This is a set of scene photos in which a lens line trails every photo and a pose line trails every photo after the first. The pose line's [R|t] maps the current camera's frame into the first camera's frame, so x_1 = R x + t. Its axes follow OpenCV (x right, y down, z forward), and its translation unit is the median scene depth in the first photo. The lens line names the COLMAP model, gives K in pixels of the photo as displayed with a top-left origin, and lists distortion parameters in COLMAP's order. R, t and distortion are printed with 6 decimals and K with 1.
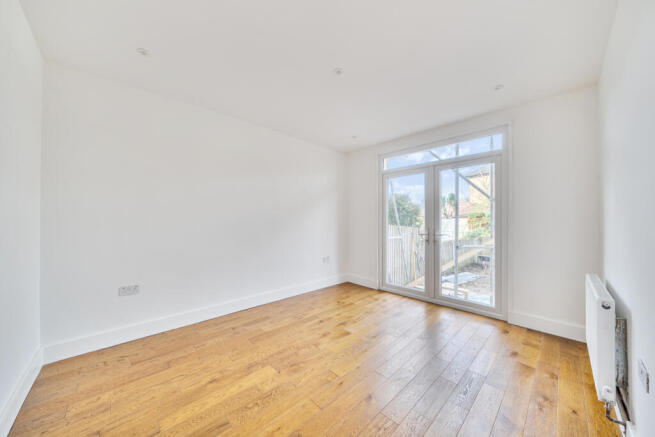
lens RADIAL K [[223.9, 0, 324.6], [0, 223.9, 221.6], [0, 0, 1]] dist [-0.001169, -0.000075]
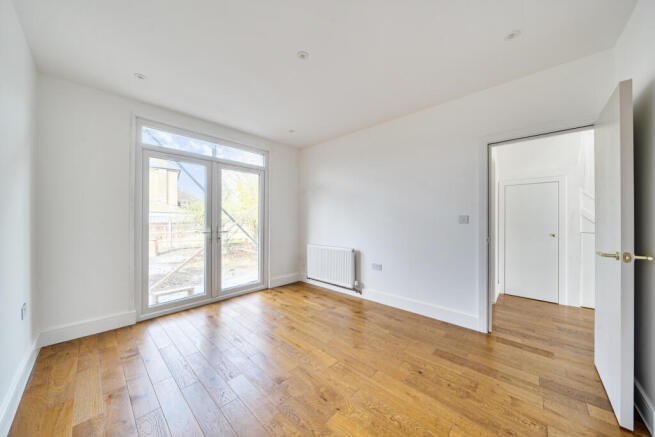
lens RADIAL K [[223.9, 0, 324.6], [0, 223.9, 221.6], [0, 0, 1]] dist [-0.001169, -0.000075]
pose [[-0.060866, -0.013542, 0.998054, -0.538237], [-0.001924, 0.999908, 0.013450, -0.002160], [-0.998144, -0.001102, -0.060887, 0.600665]]
